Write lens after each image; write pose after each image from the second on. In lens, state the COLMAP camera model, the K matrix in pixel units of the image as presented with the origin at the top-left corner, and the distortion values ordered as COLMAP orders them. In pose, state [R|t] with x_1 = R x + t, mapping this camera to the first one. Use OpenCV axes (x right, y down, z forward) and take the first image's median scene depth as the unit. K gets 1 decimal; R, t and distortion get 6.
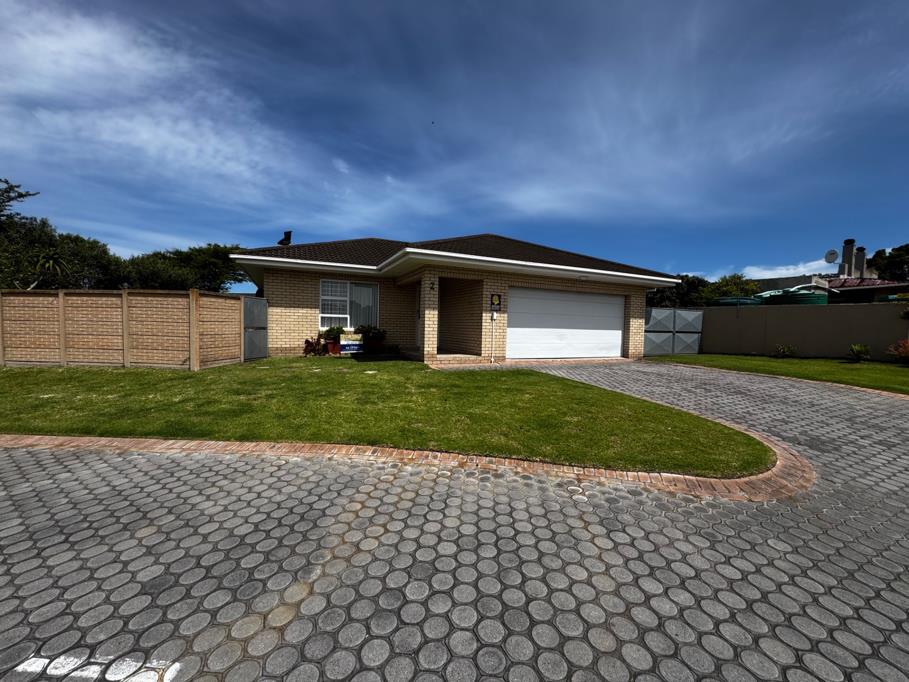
lens RADIAL K [[356.3, 0, 455.1], [0, 356.3, 334.8], [0, 0, 1]] dist [0.002941, 0.000410]
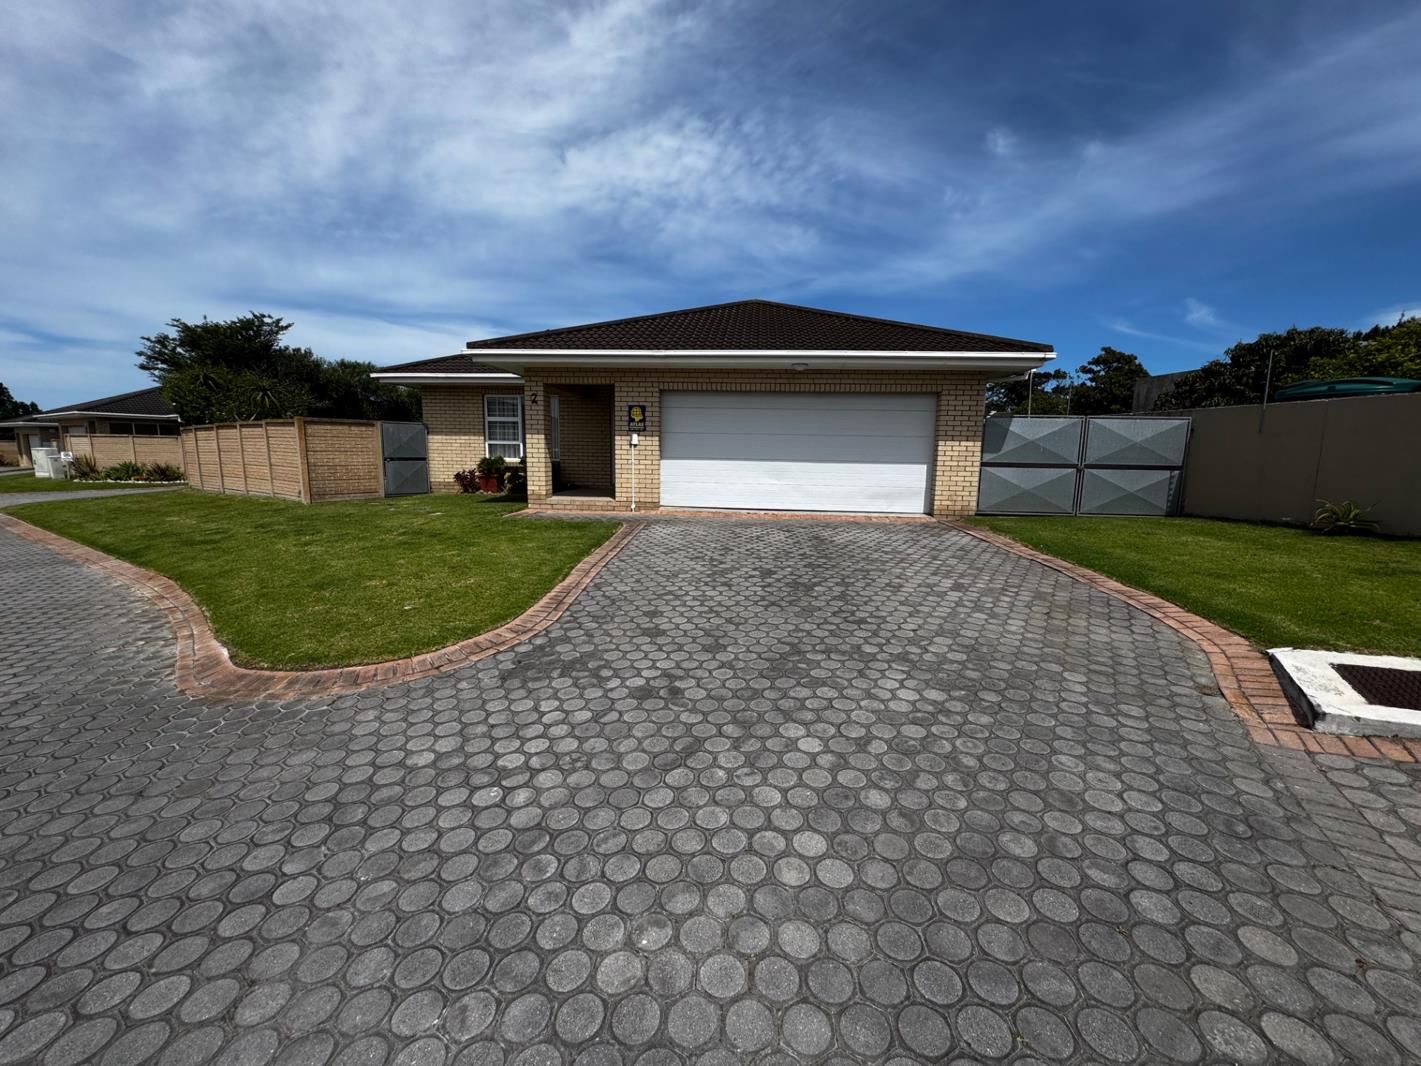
lens RADIAL K [[556.9, 0, 711.5], [0, 556.9, 523.4], [0, 0, 1]] dist [0.002941, 0.000410]
pose [[0.875478, 0.054459, -0.480180, 0.697982], [-0.009027, 0.995300, 0.096421, 0.000146], [0.483174, -0.080080, 0.871854, 0.165420]]
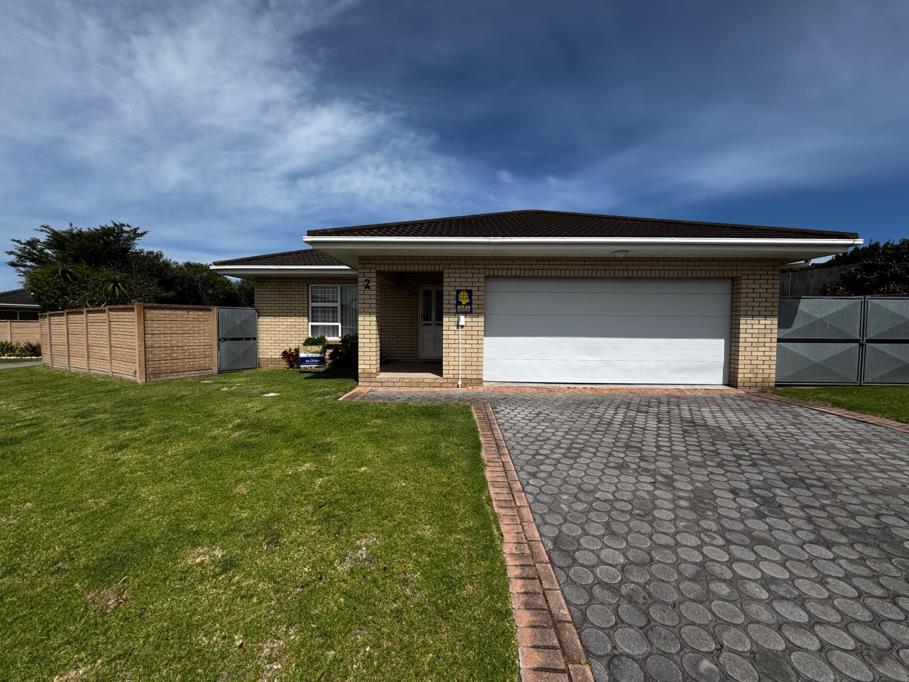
lens RADIAL K [[356.3, 0, 455.1], [0, 356.3, 334.8], [0, 0, 1]] dist [0.002941, 0.000410]
pose [[0.904265, -0.006754, -0.426918, 0.381088], [0.002703, 0.999945, -0.010093, -0.017446], [0.426963, 0.007973, 0.904234, 0.347229]]
